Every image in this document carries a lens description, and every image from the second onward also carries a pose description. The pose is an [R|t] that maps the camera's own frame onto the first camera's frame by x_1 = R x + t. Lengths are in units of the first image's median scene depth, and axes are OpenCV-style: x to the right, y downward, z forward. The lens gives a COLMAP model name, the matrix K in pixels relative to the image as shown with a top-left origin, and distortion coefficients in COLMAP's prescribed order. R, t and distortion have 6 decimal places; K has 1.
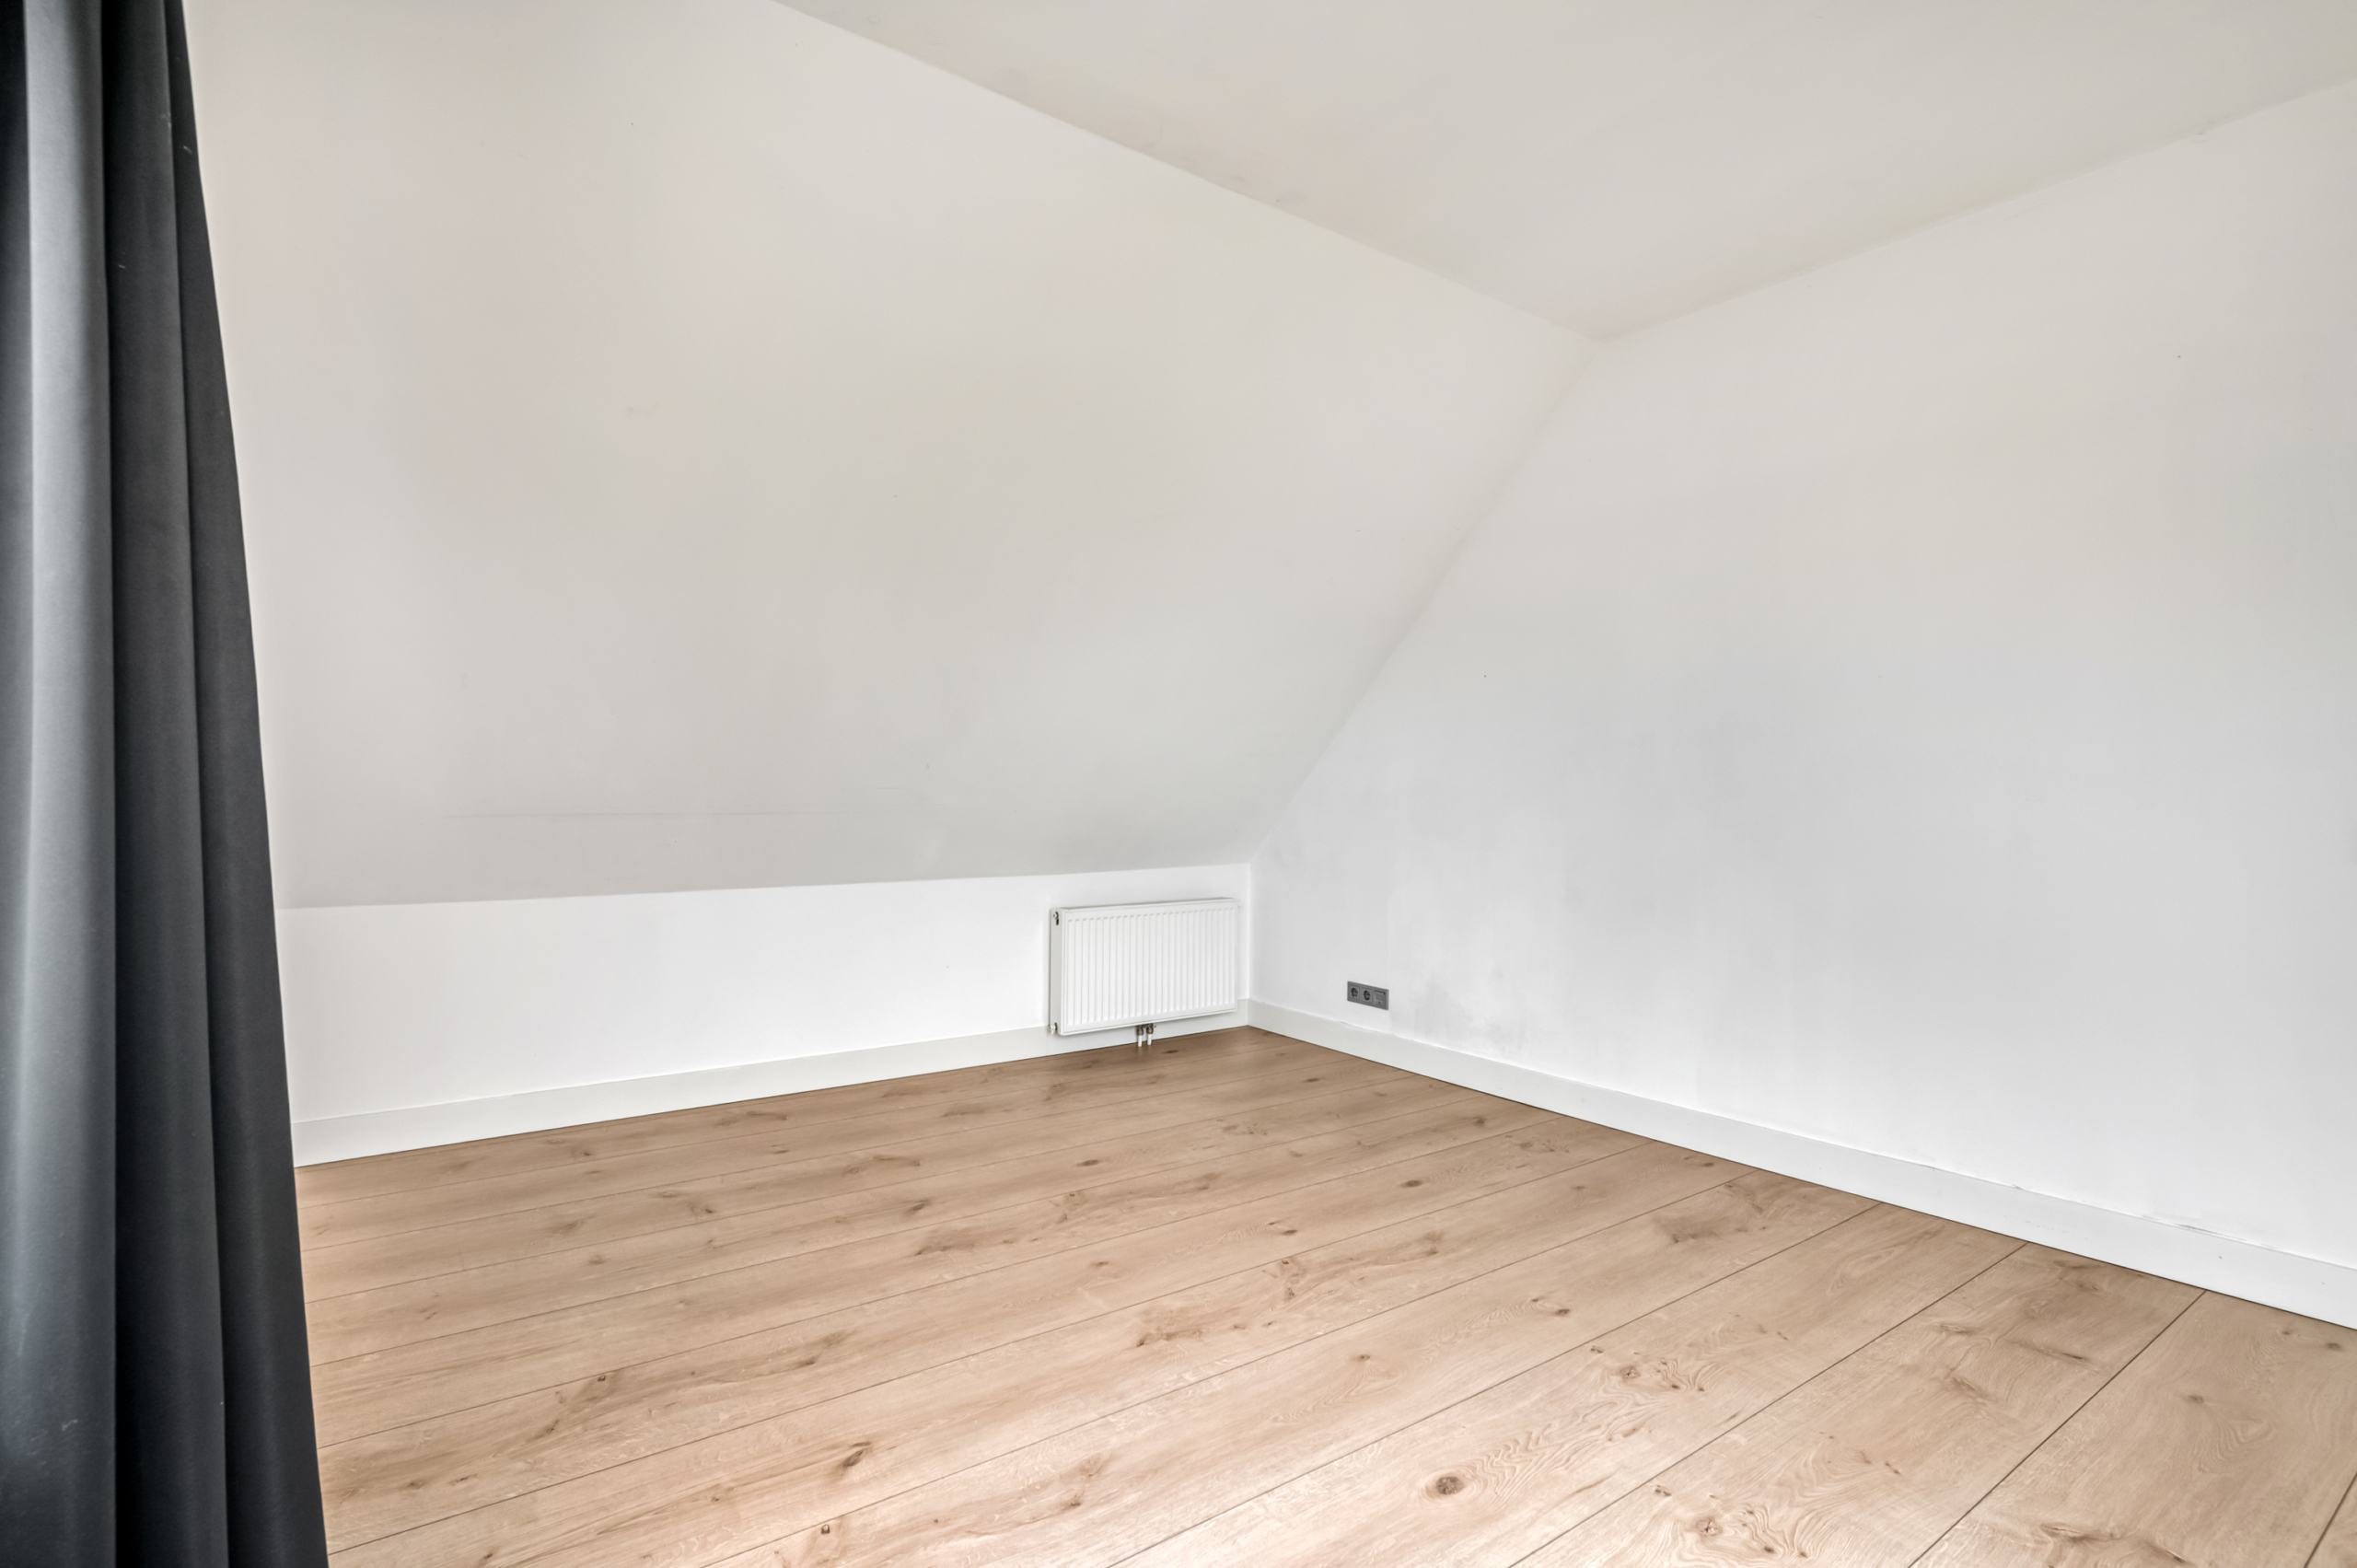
lens RADIAL K [[1142.2, 0, 1178.5], [0, 1142.2, 784.0], [0, 0, 1]] dist [-0.003009, 0.002227]
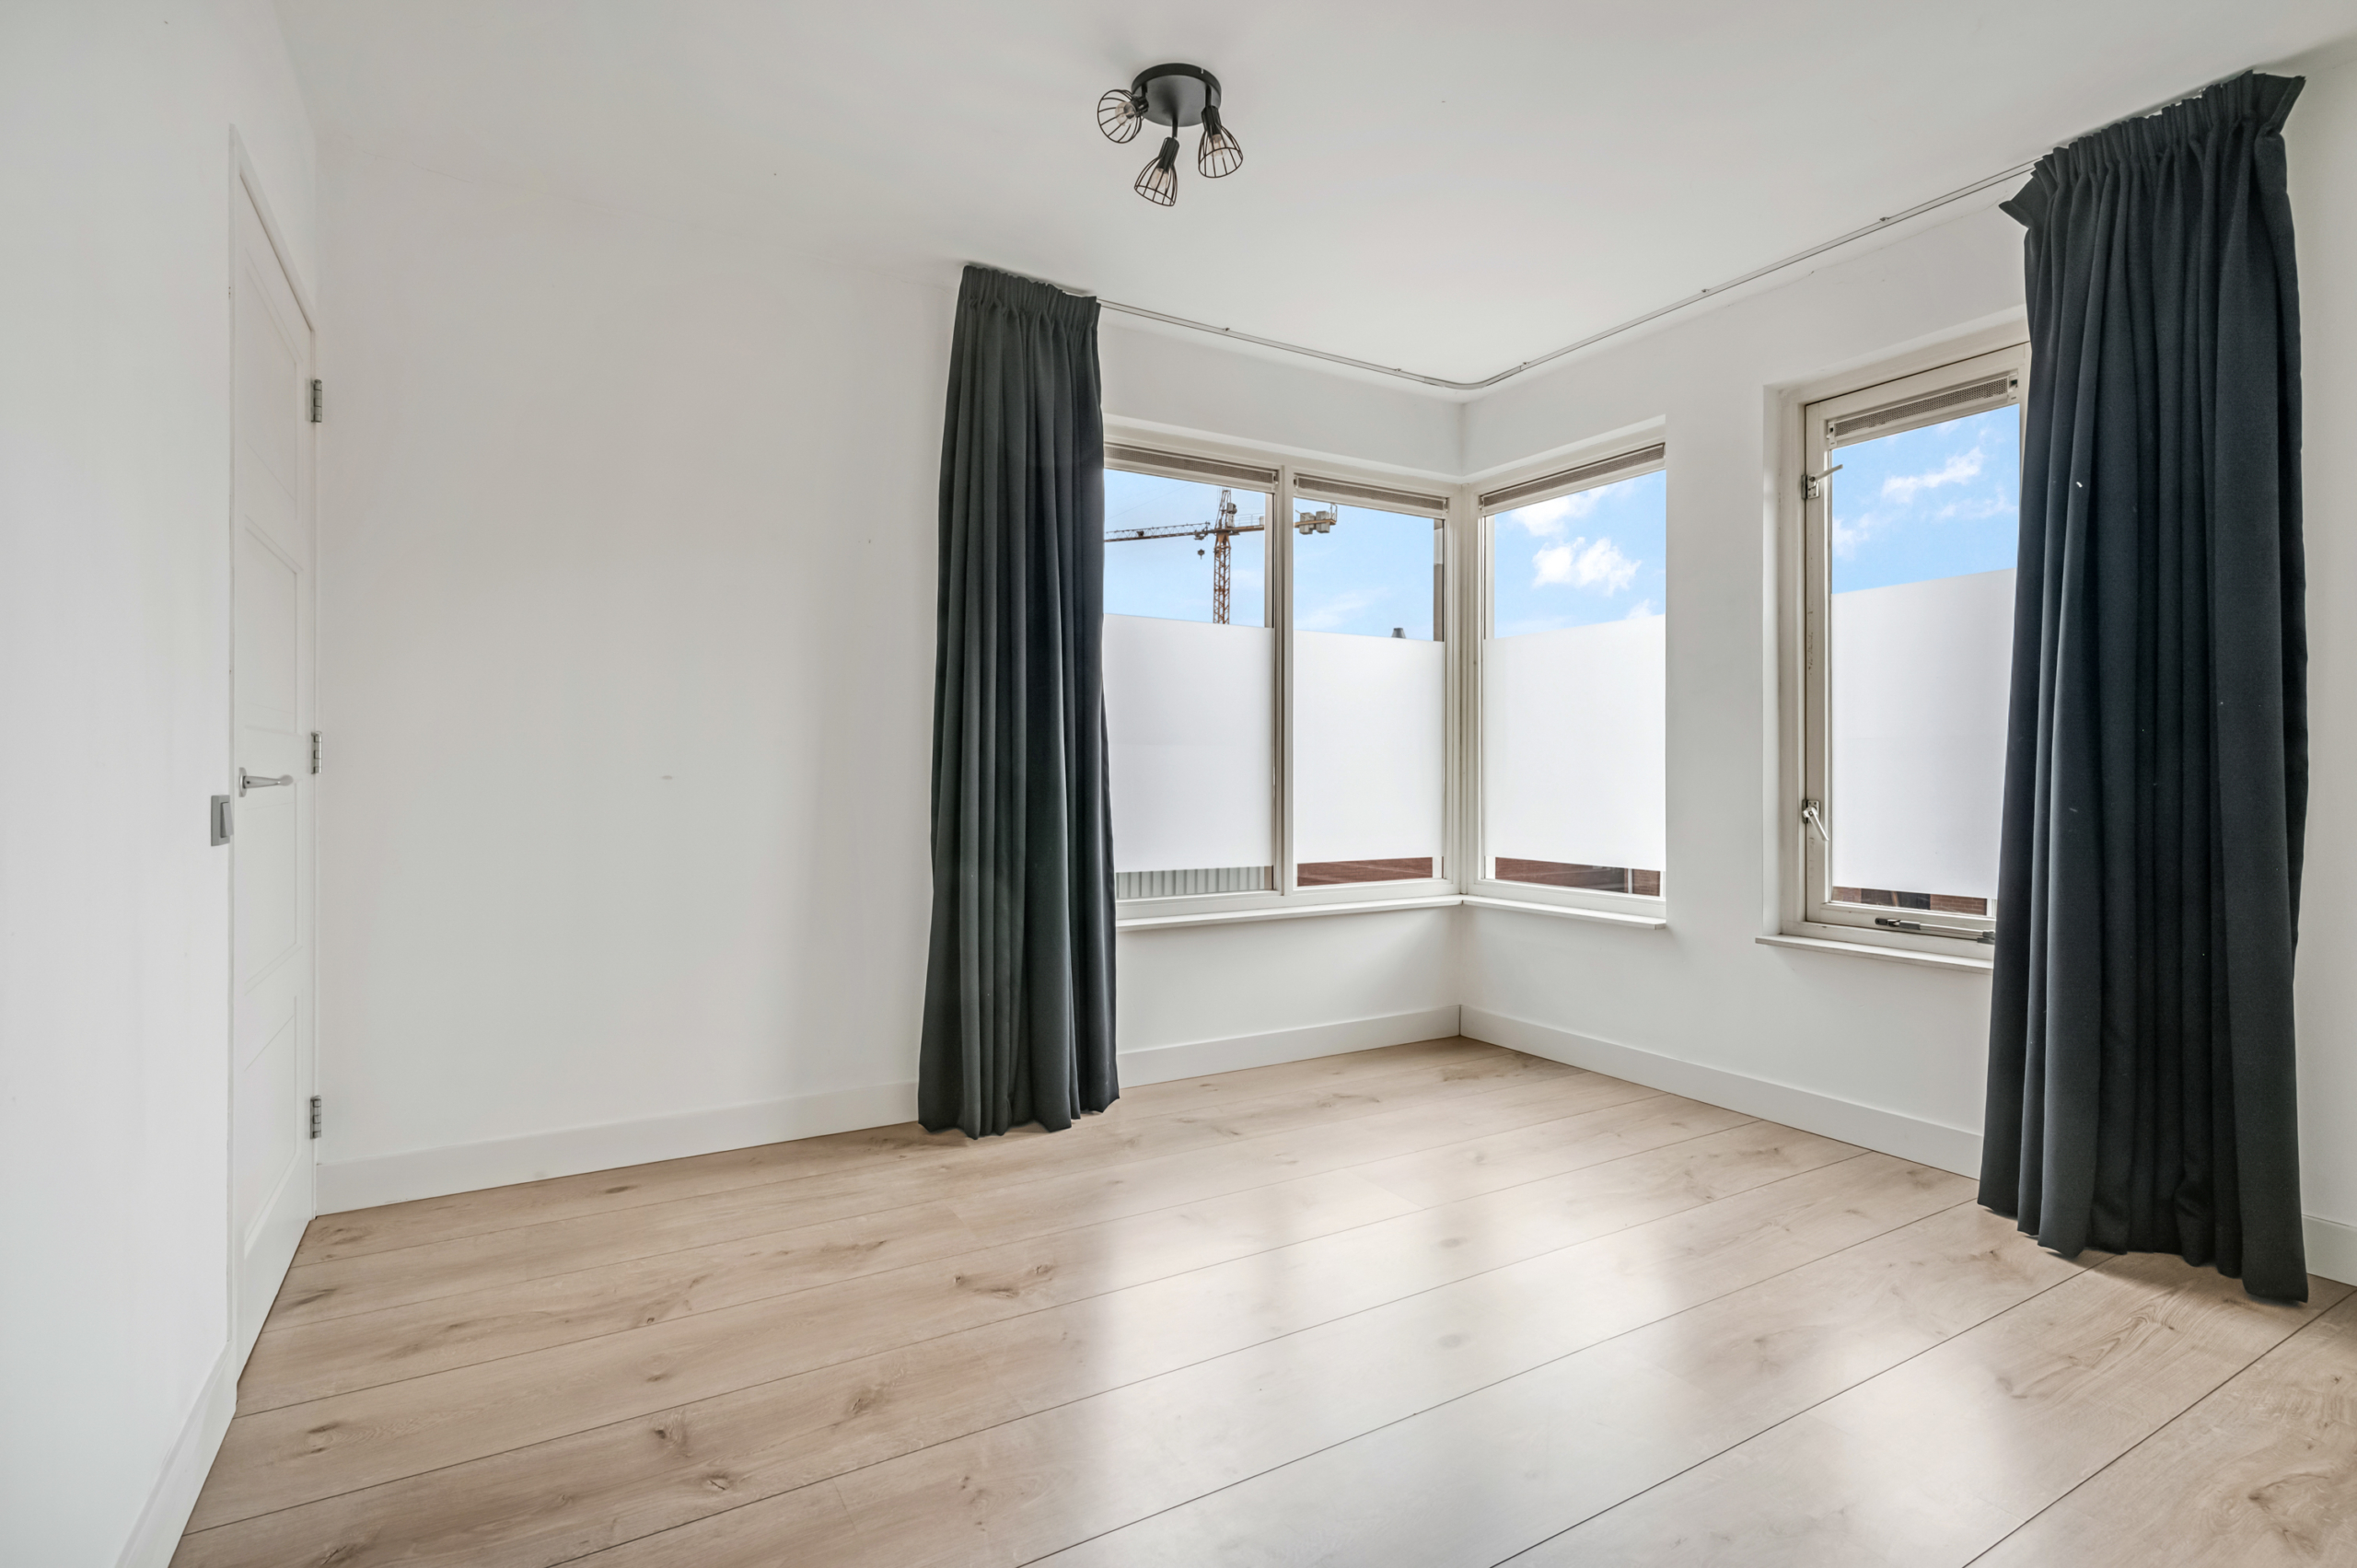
lens RADIAL K [[1115.1, 0, 1169.9], [0, 1115.1, 776.3], [0, 0, 1]] dist [0.001299, 0.000924]
pose [[-0.993999, -0.012438, 0.108676, 0.262090], [-0.012961, 0.999908, -0.004101, 0.015495], [-0.108615, -0.005485, -0.994069, 1.402611]]
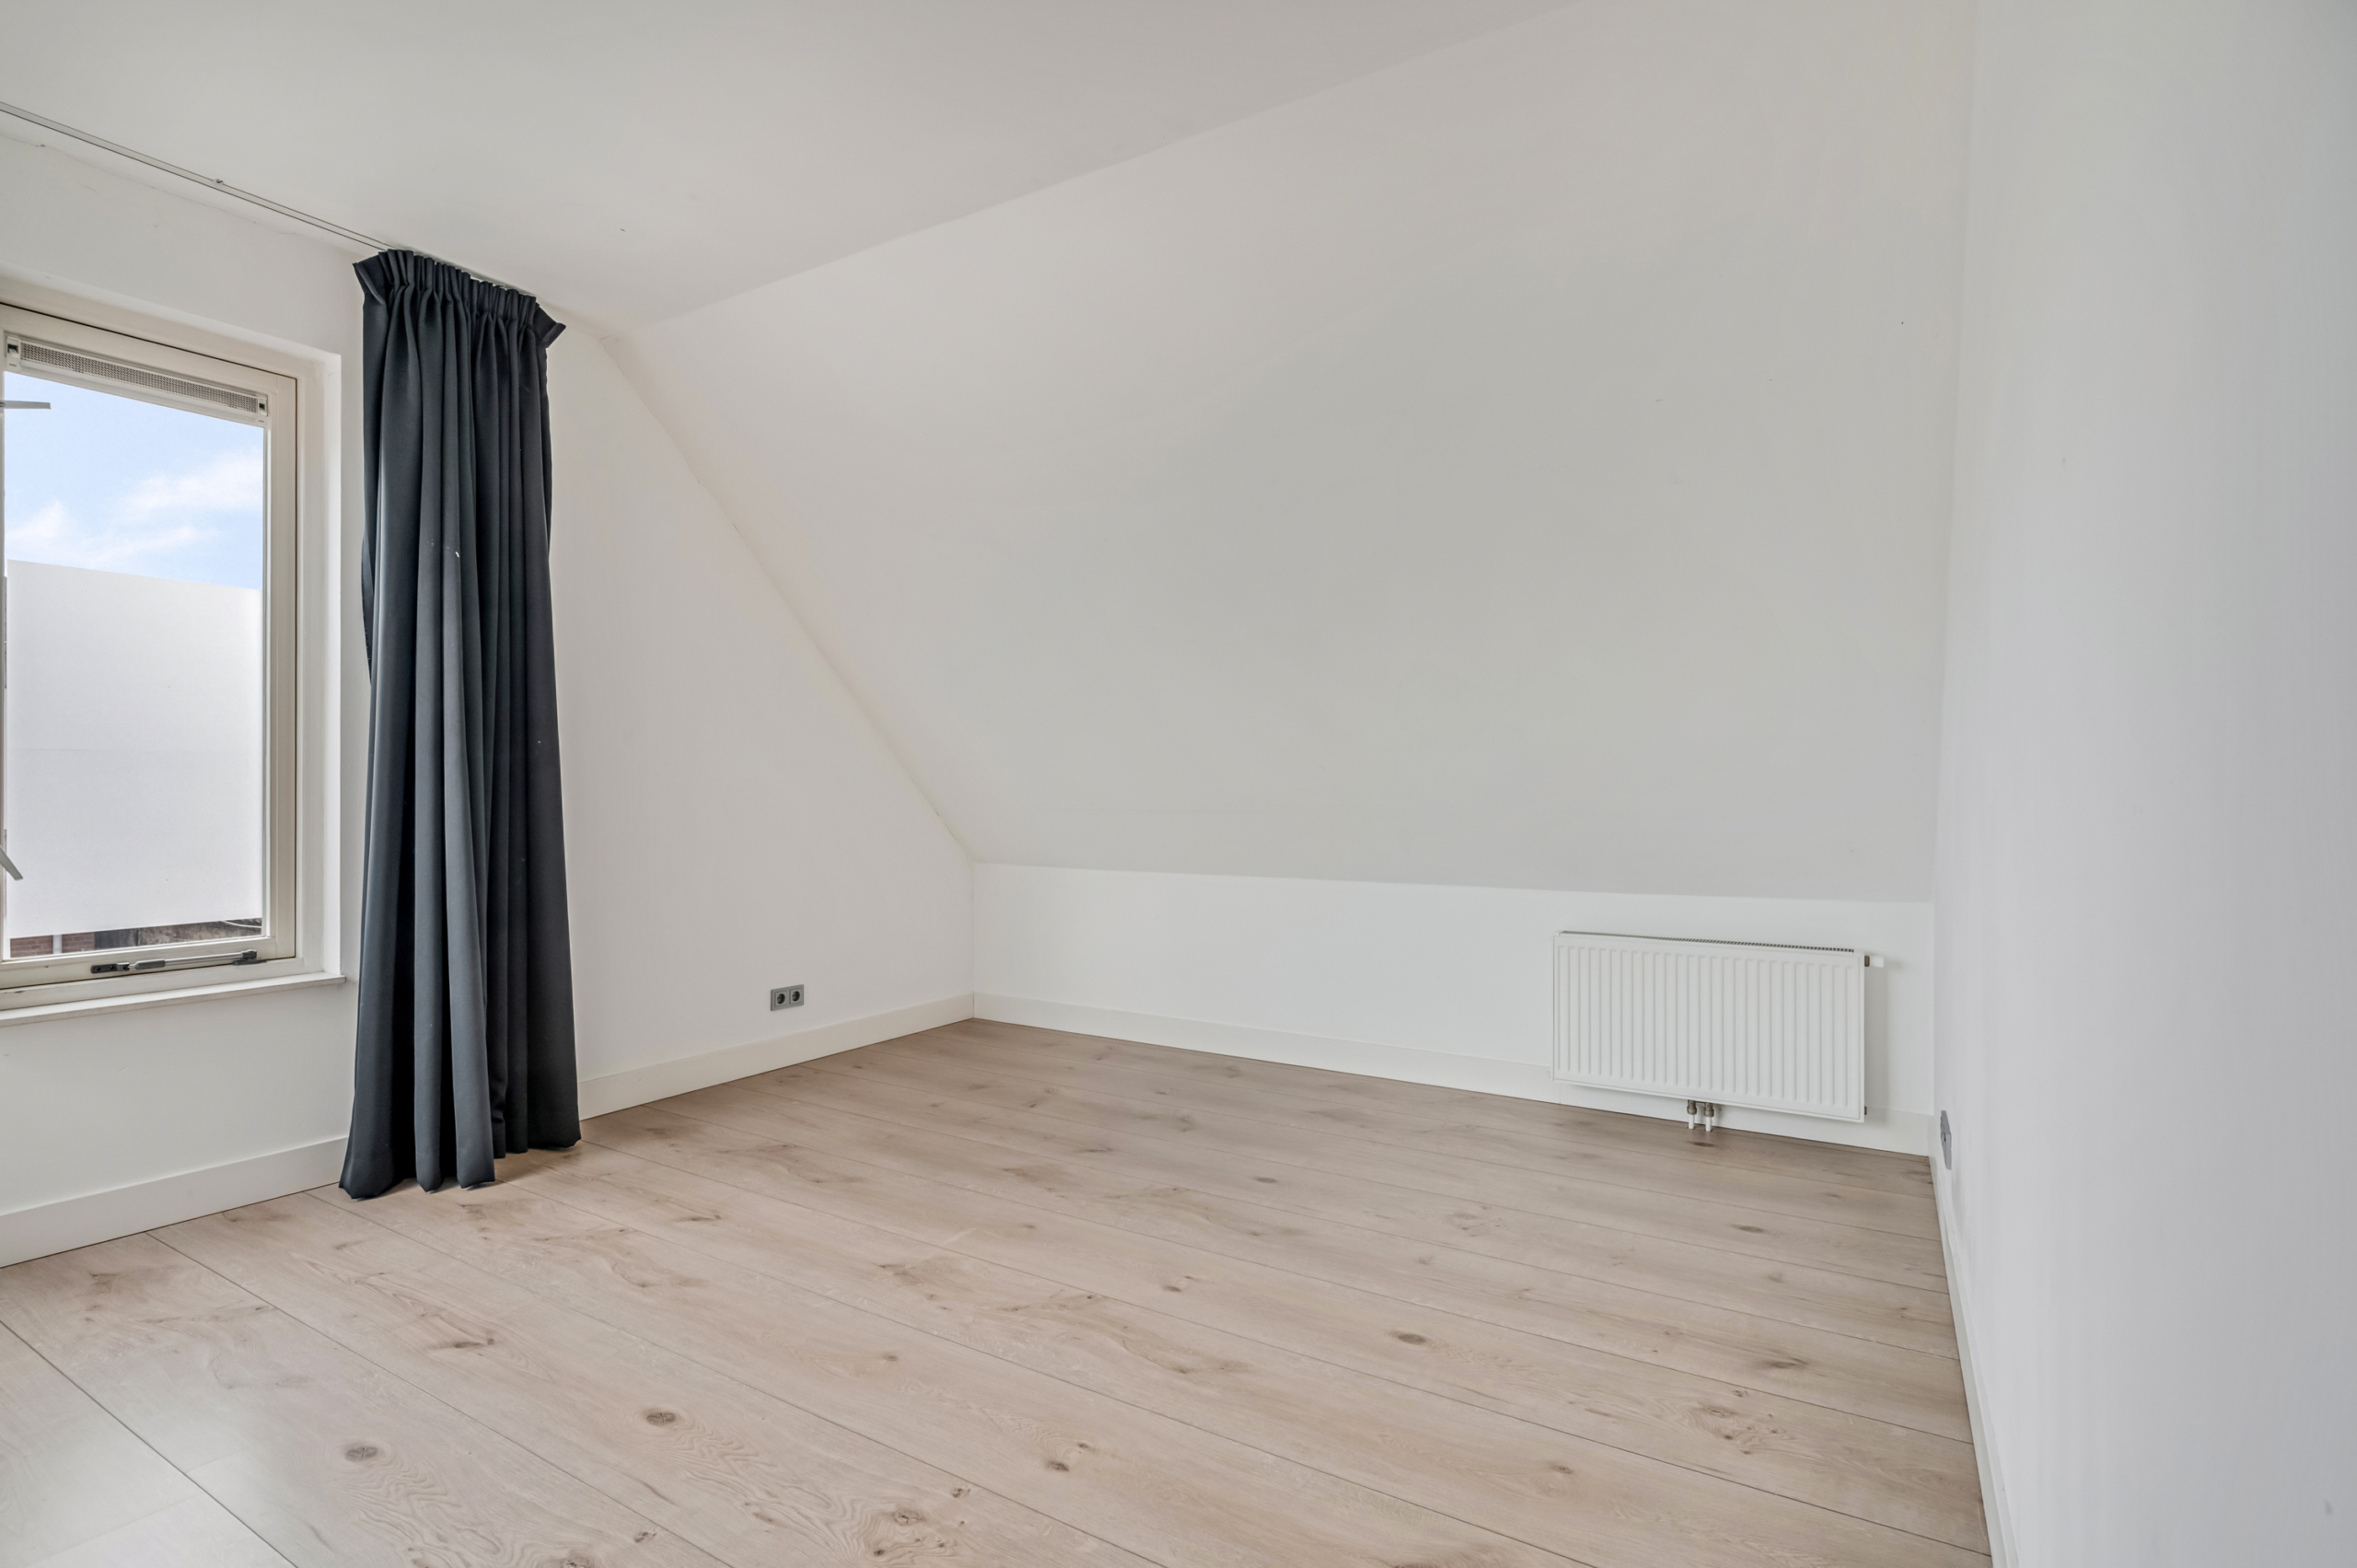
lens RADIAL K [[1142.2, 0, 1178.5], [0, 1142.2, 784.0], [0, 0, 1]] dist [-0.003009, 0.002227]
pose [[0.367799, -0.009349, -0.929858, 0.930684], [0.006516, 0.999951, -0.007476, 0.004292], [0.929883, -0.003309, 0.367842, 0.674721]]
